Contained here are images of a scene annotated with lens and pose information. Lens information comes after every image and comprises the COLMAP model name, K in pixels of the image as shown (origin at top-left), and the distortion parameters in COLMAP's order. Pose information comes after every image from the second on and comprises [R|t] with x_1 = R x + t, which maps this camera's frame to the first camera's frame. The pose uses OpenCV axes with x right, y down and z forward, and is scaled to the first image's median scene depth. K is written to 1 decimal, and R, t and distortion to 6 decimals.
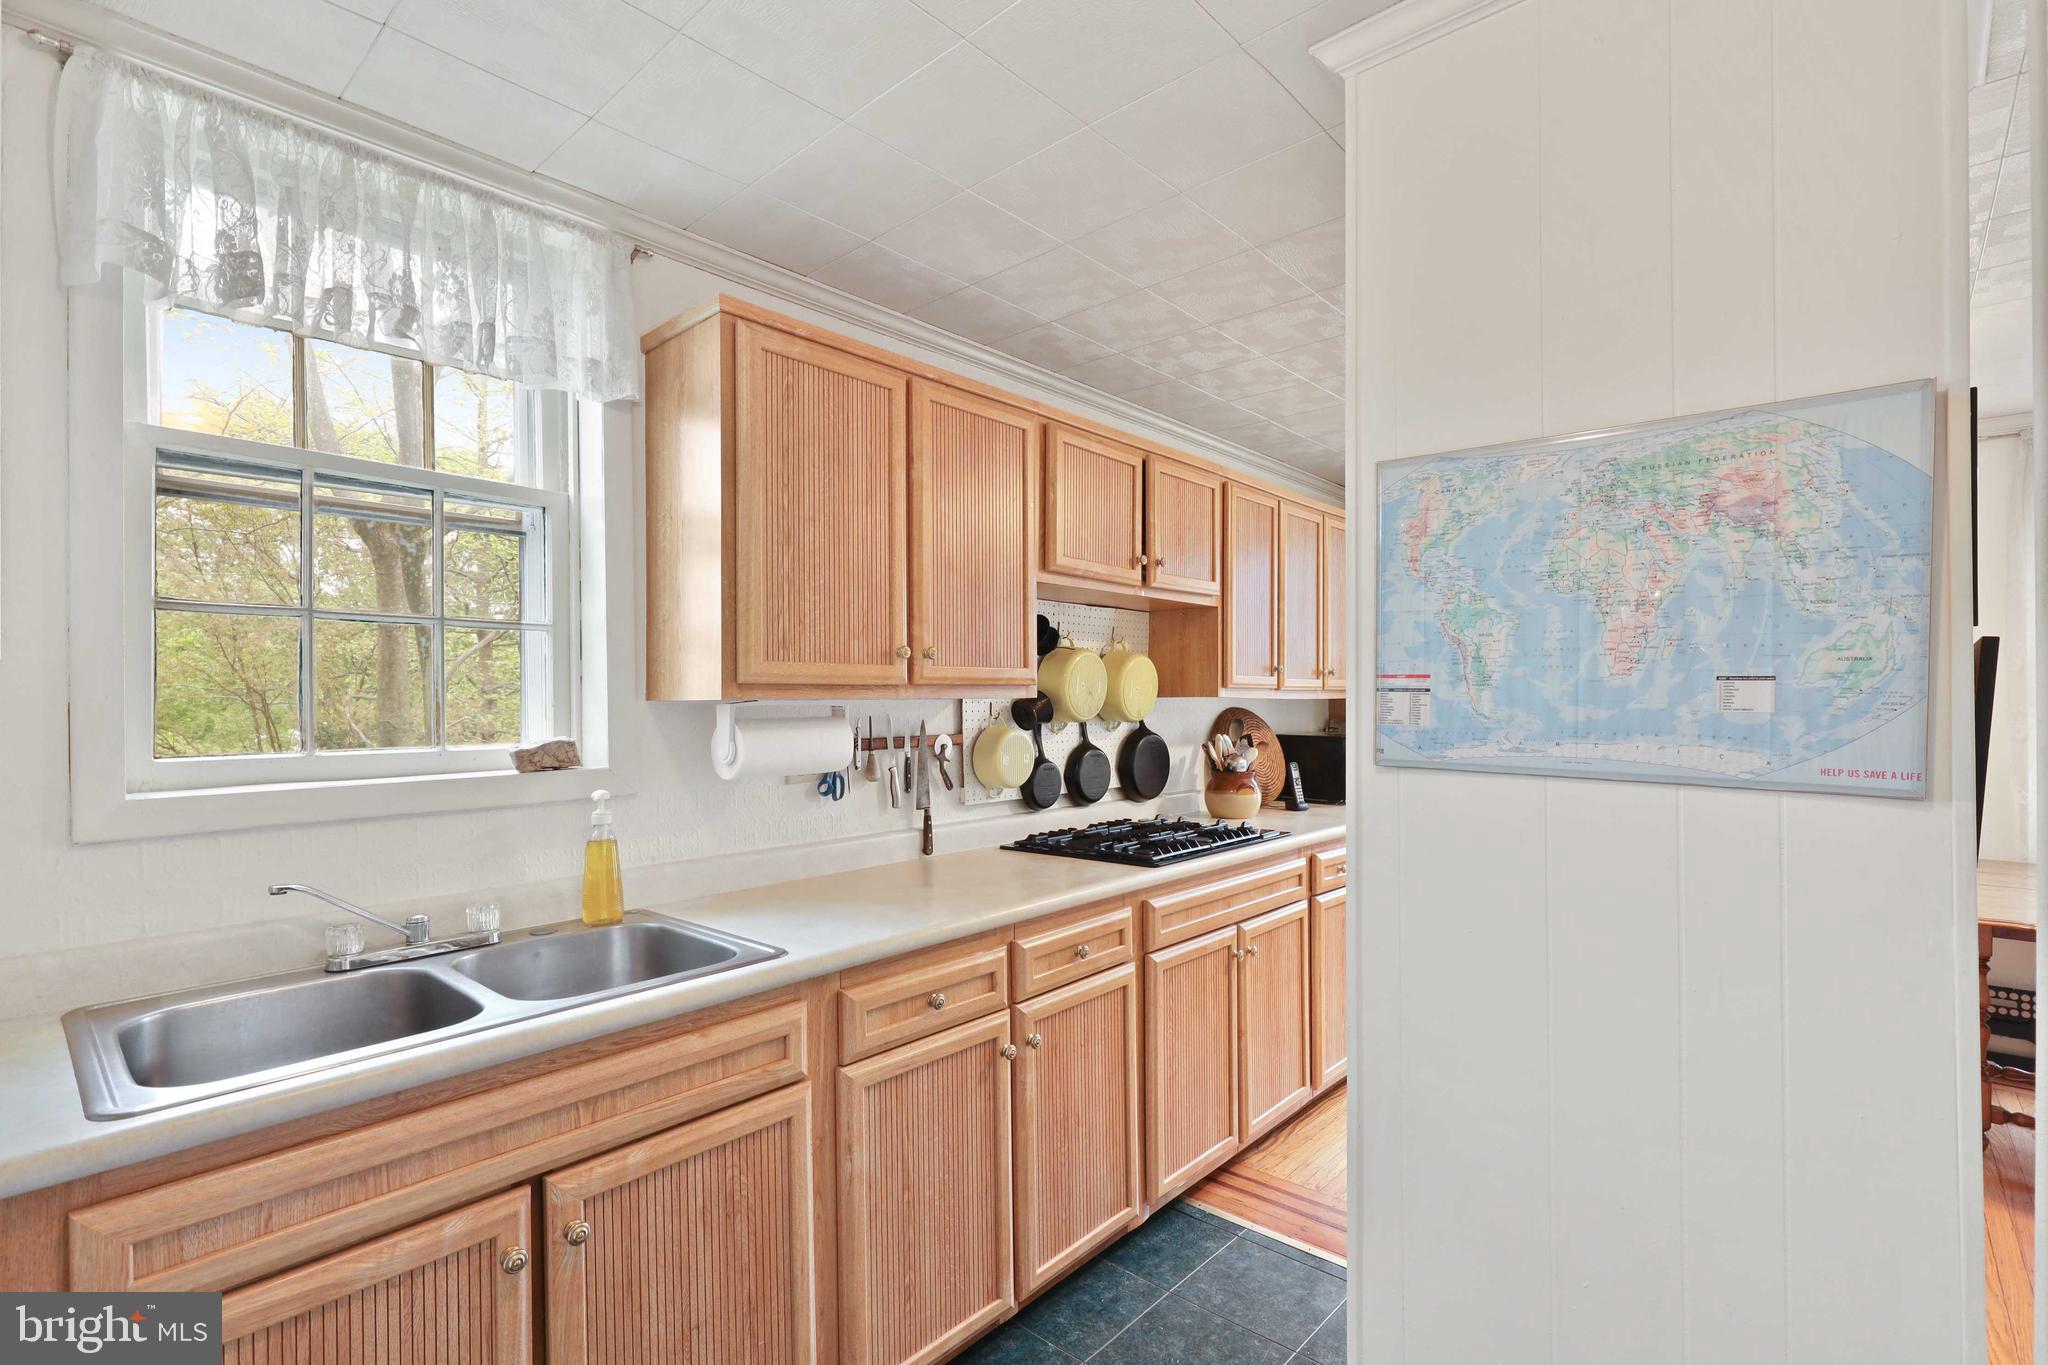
lens RADIAL K [[951.9, 0, 1026.2], [0, 951.9, 668.4], [0, 0, 1]] dist [-0.000384, -0.000202]
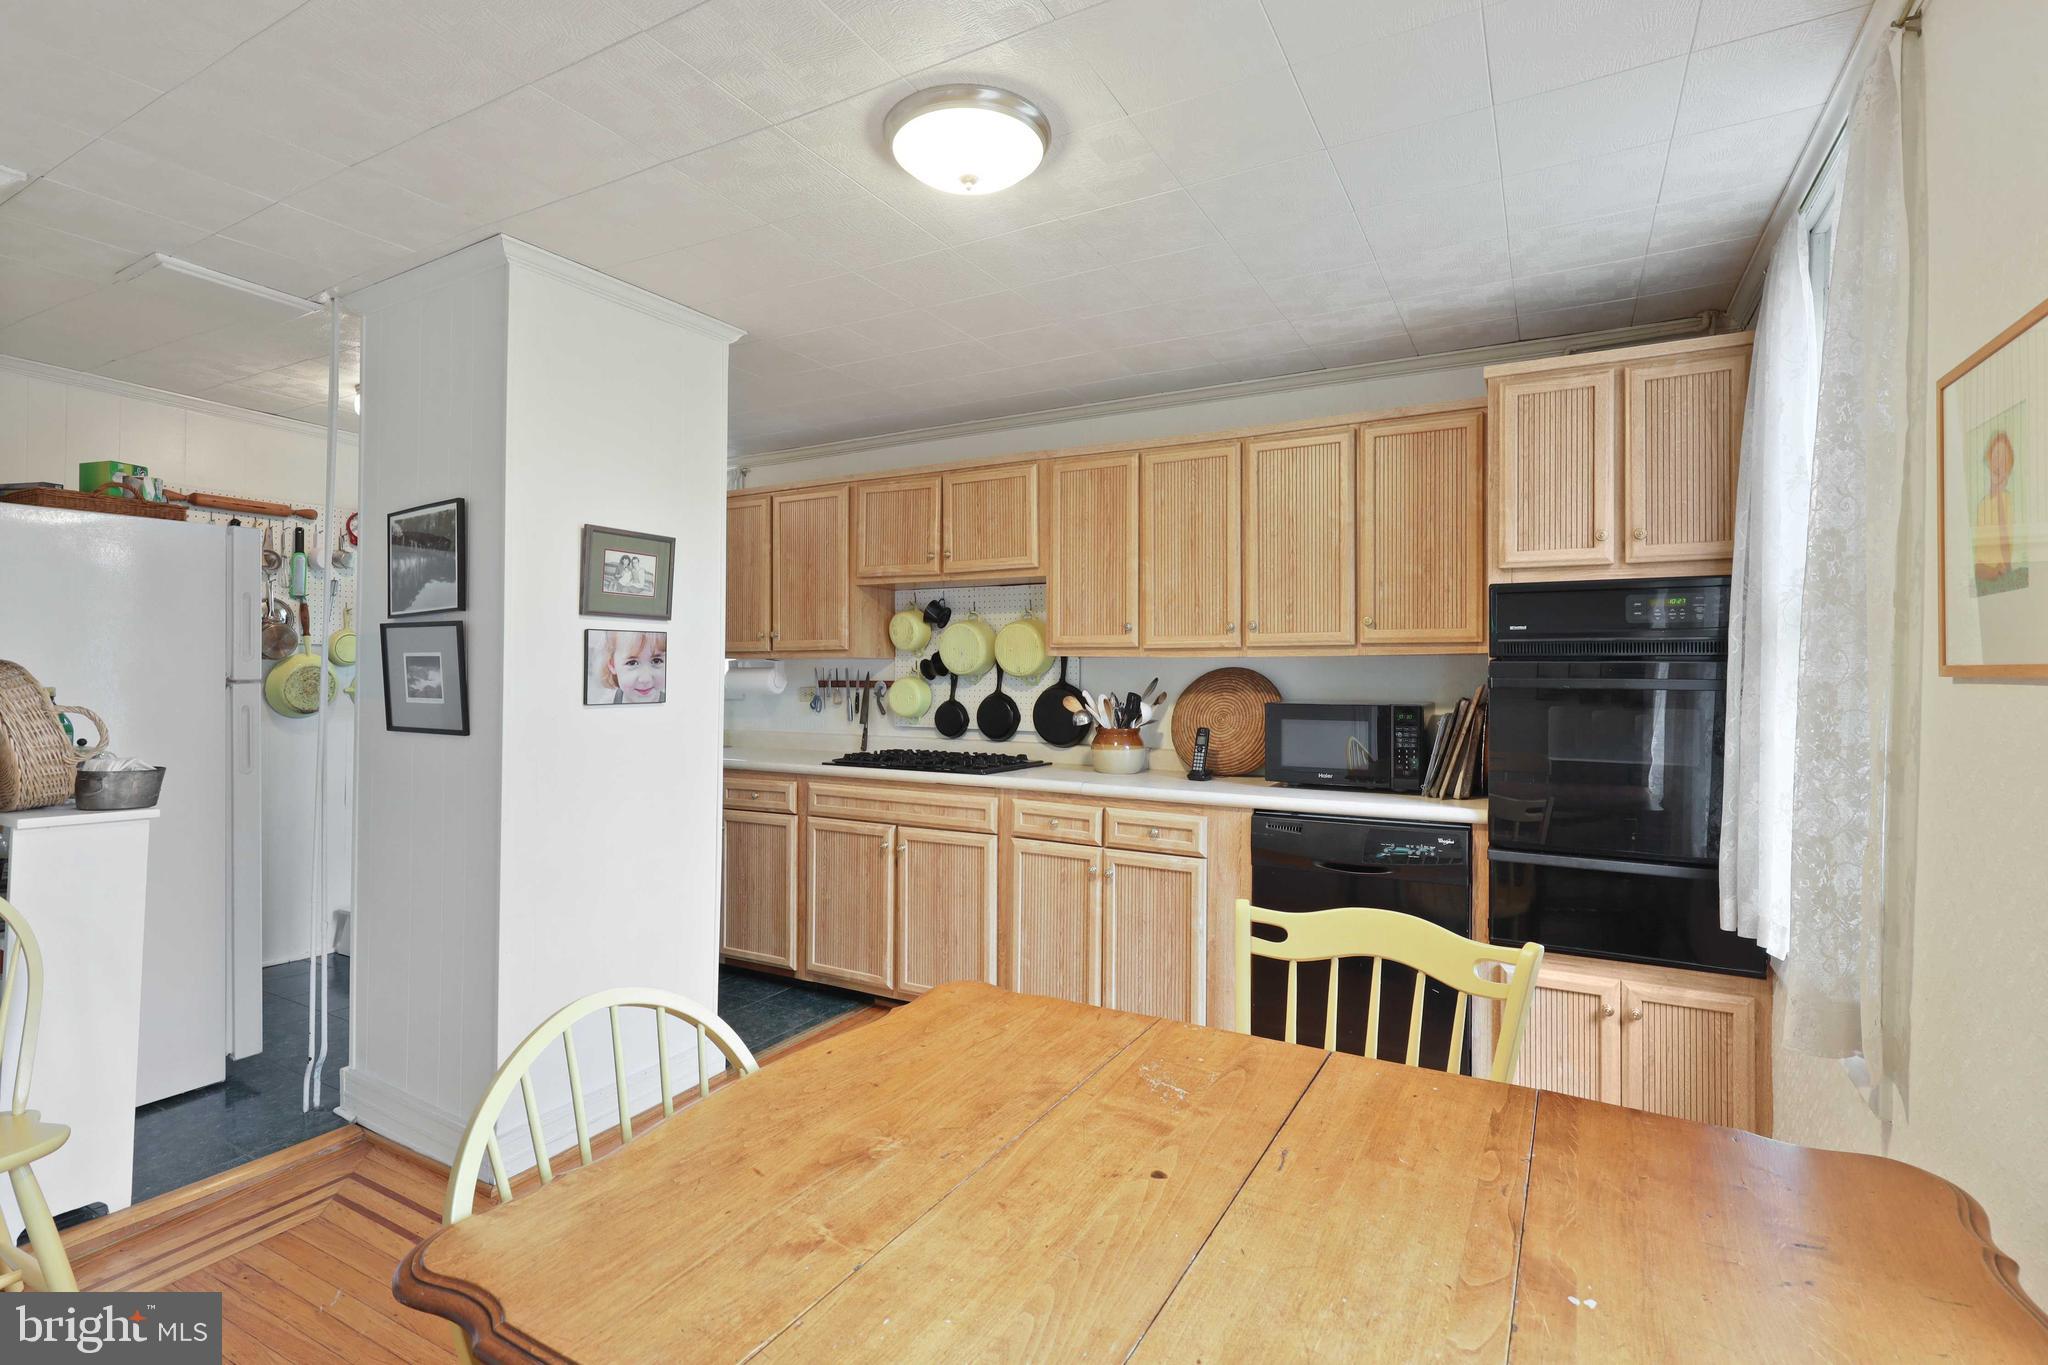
lens RADIAL K [[951.9, 0, 1026.2], [0, 951.9, 668.4], [0, 0, 1]] dist [-0.000384, -0.000202]
pose [[0.226794, 0.006300, -0.973922, 1.633206], [0.030341, 0.999448, 0.013530, 0.034791], [0.973470, -0.032618, 0.226477, 0.915717]]
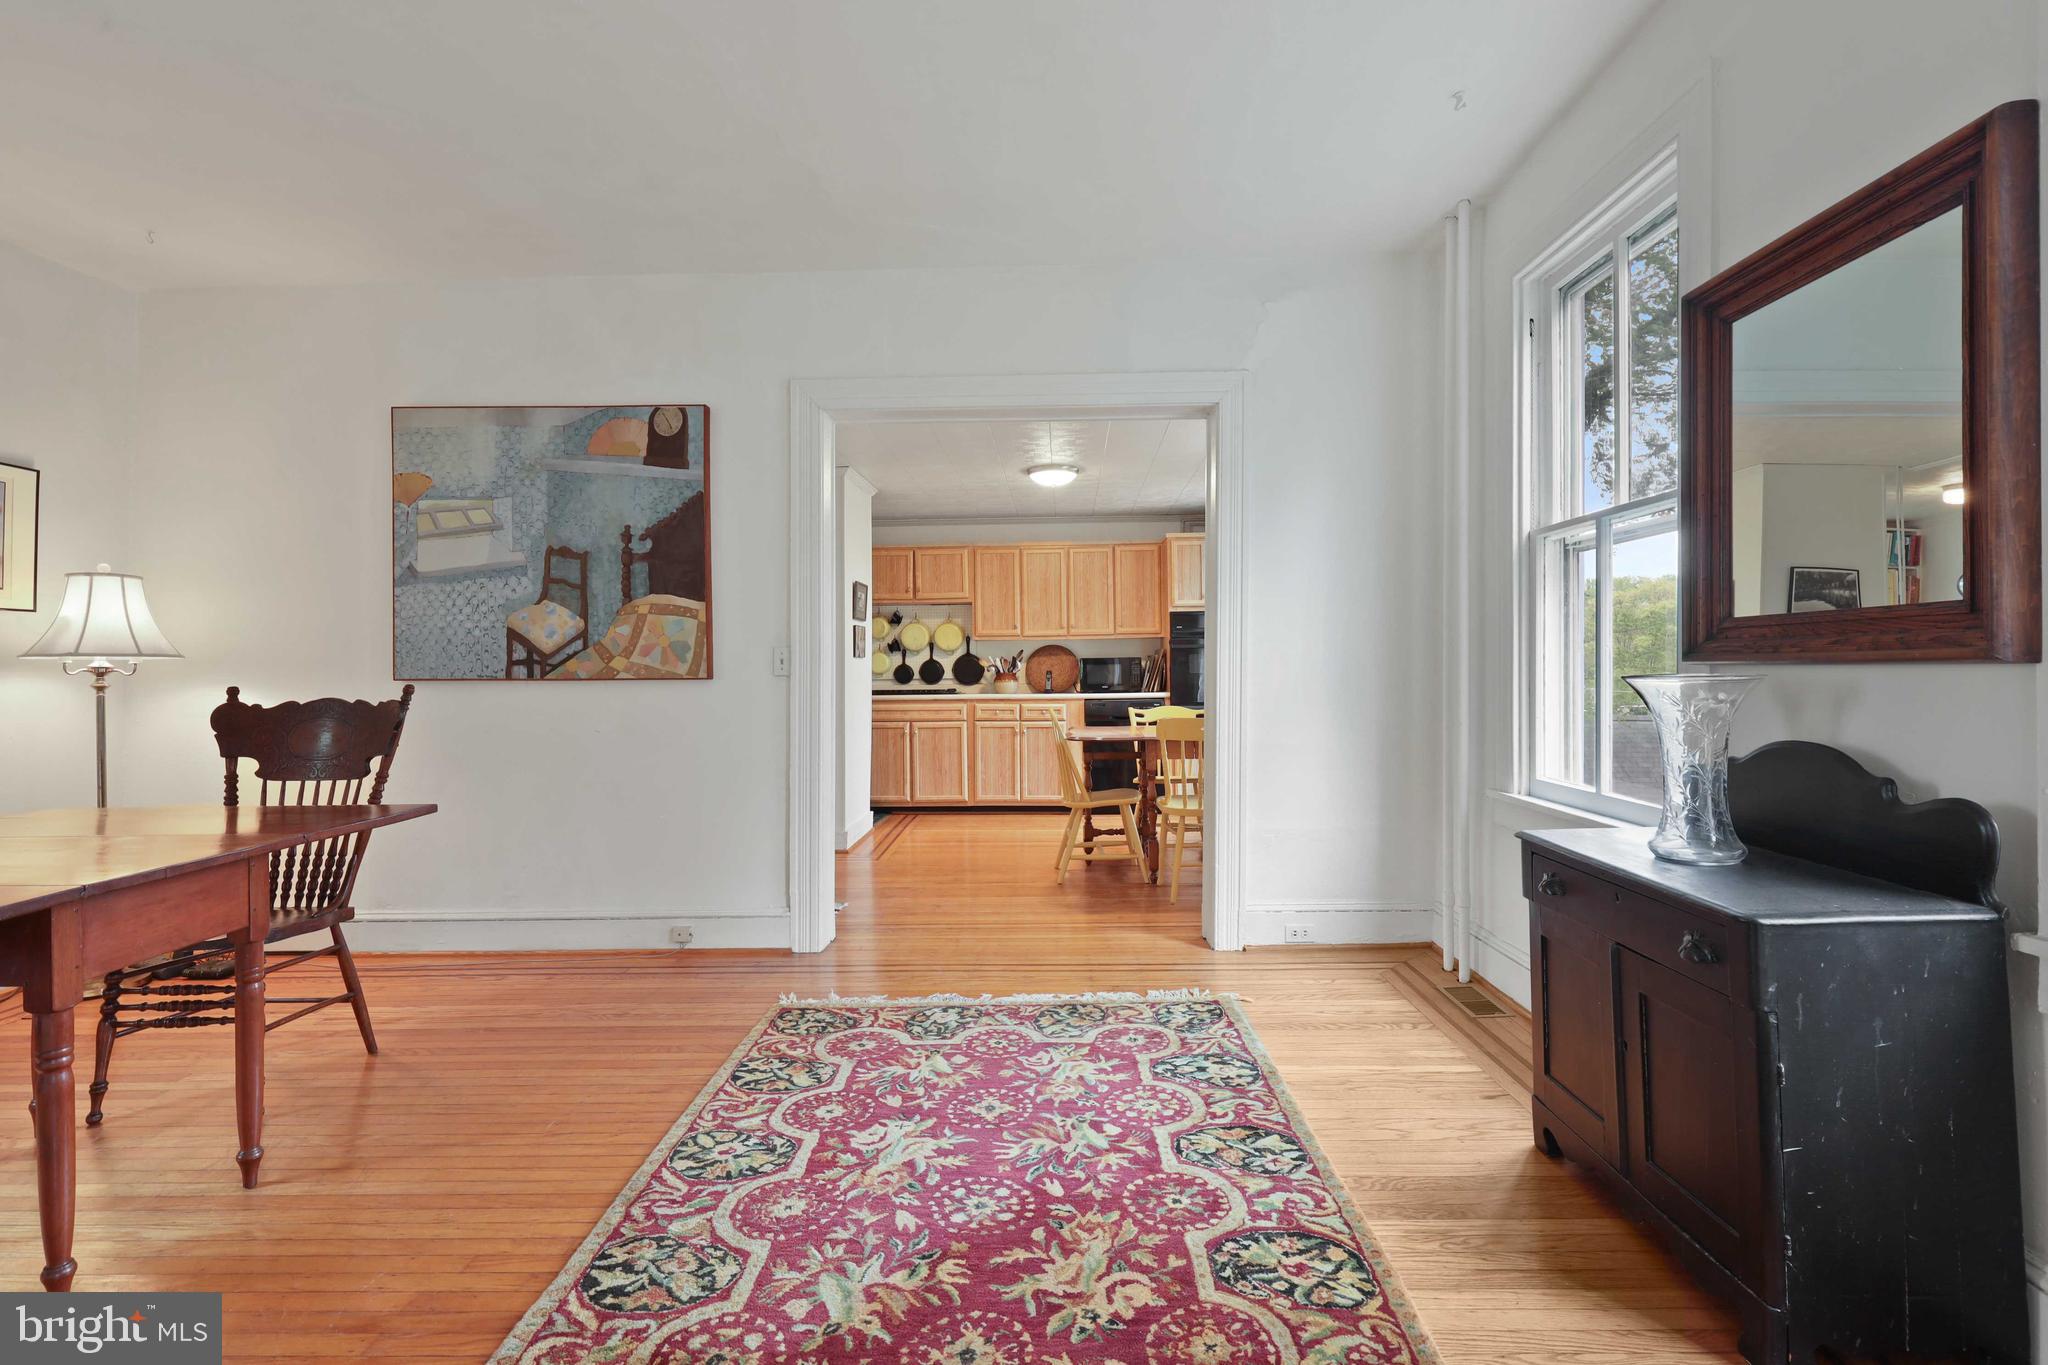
lens RADIAL K [[951.9, 0, 1026.2], [0, 951.9, 668.4], [0, 0, 1]] dist [-0.000384, -0.000202]
pose [[0.645094, -0.002267, -0.764100, 2.656558], [0.034770, 0.999047, 0.026392, 0.053136], [0.763312, -0.043593, 0.644558, -0.543365]]
